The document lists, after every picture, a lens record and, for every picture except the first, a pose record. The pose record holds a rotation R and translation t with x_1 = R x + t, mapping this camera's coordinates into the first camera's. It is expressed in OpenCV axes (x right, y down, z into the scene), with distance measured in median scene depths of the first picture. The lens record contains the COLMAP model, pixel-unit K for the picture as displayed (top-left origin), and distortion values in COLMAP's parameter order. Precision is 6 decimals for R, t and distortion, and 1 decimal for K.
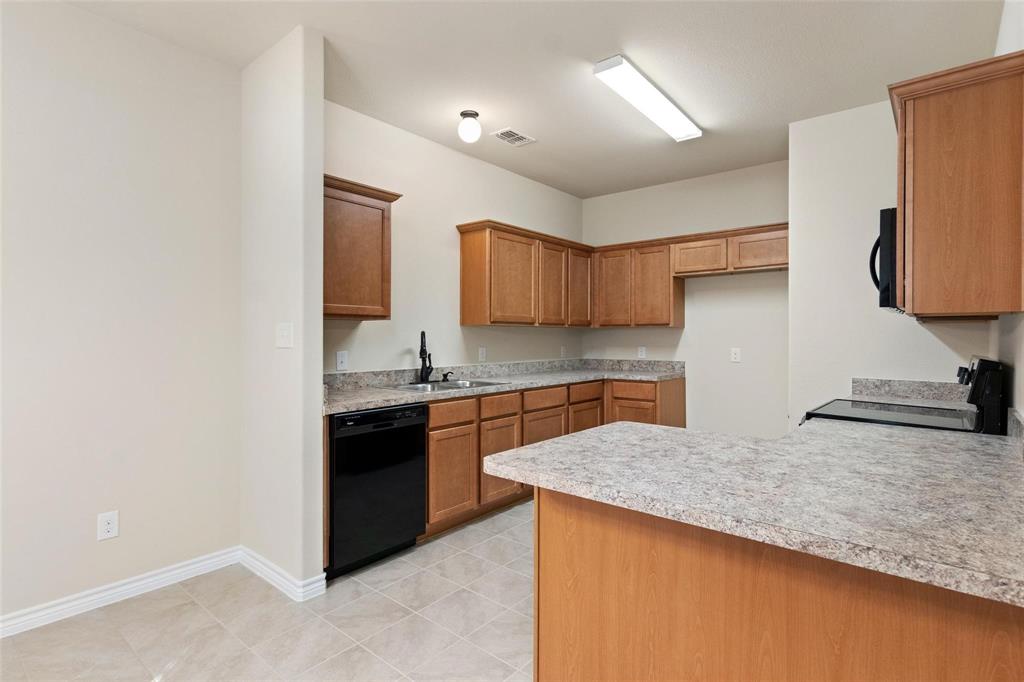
lens RADIAL K [[476.3, 0, 512.0], [0, 476.3, 341.0], [0, 0, 1]] dist [-0.000501, -0.000095]
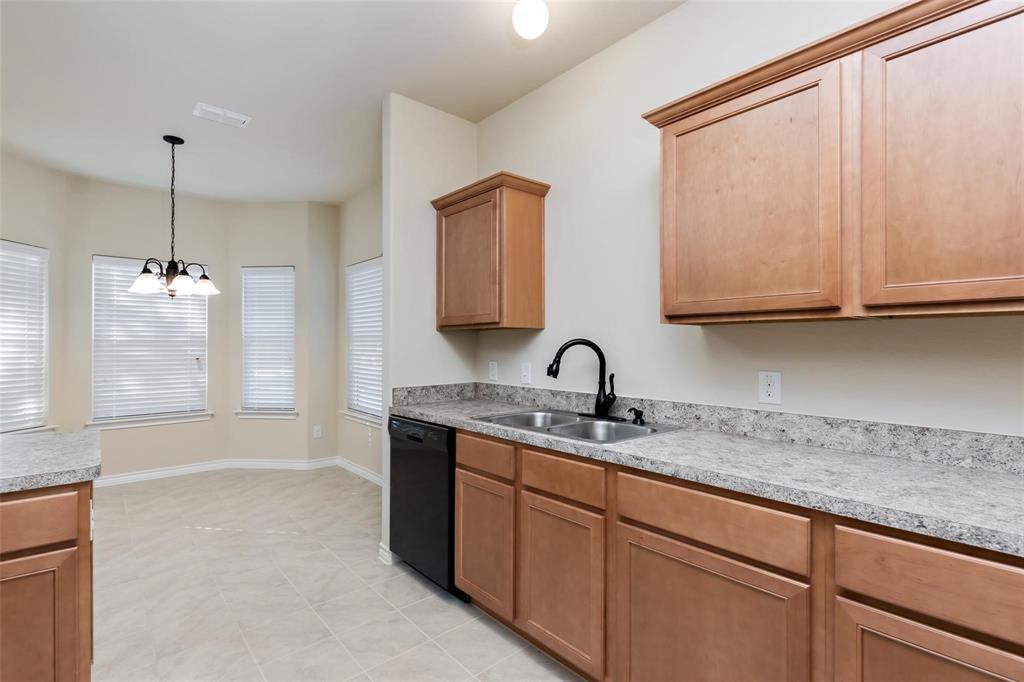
lens RADIAL K [[476.3, 0, 512.0], [0, 476.3, 341.0], [0, 0, 1]] dist [-0.000501, -0.000095]
pose [[-0.135508, -0.010805, -0.990717, 0.534983], [-0.010183, 0.999903, -0.009512, -0.011408], [0.990724, 0.008800, -0.135605, 1.062004]]
